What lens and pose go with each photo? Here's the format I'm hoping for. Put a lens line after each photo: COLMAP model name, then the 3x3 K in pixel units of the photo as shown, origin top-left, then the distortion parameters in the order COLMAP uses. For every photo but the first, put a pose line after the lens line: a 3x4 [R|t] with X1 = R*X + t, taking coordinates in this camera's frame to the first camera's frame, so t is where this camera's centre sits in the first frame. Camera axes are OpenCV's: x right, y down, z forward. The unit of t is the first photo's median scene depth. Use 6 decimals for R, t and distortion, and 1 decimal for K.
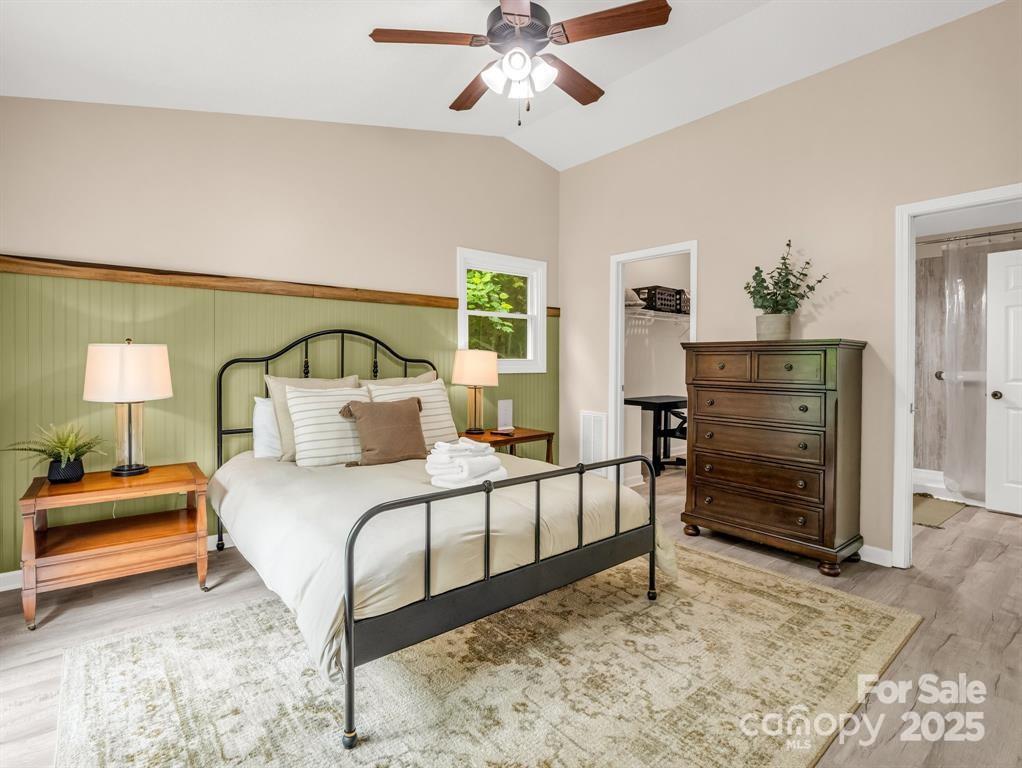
lens RADIAL K [[504.3, 0, 505.1], [0, 504.3, 376.8], [0, 0, 1]] dist [-0.020468, -0.000499]
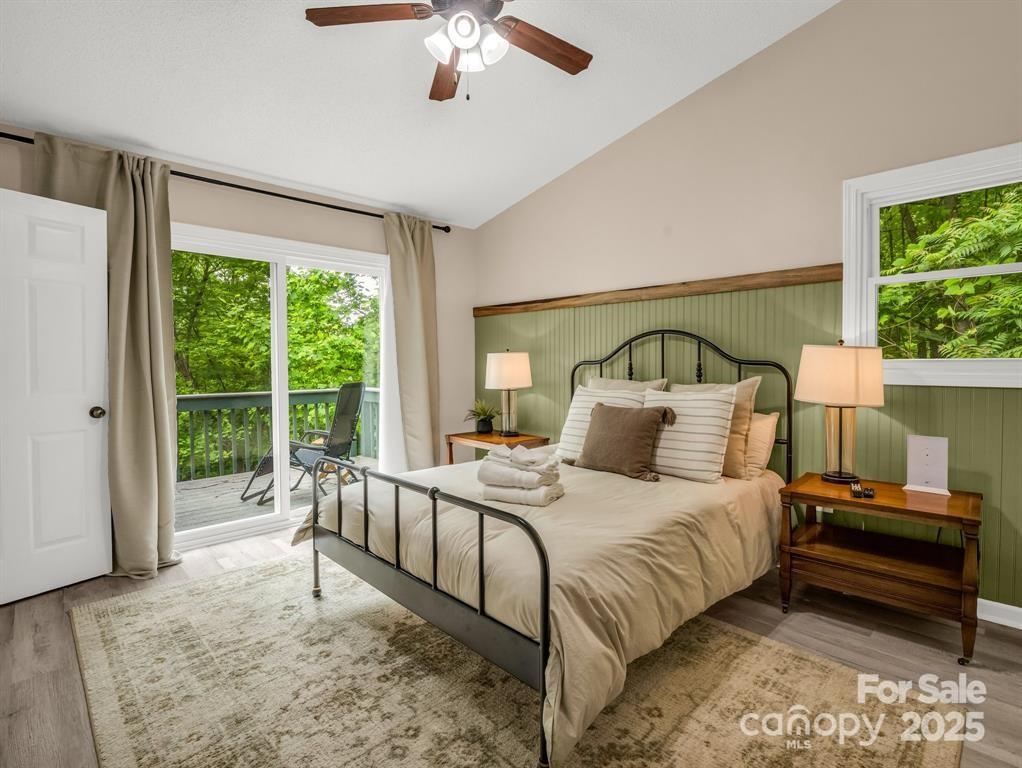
lens RADIAL K [[504.3, 0, 505.1], [0, 504.3, 376.8], [0, 0, 1]] dist [-0.020468, -0.000499]
pose [[0.083937, 0.021149, -0.996247, 0.859901], [-0.030192, 0.999370, 0.018671, -0.021290], [0.996014, 0.028512, 0.084522, 0.910740]]
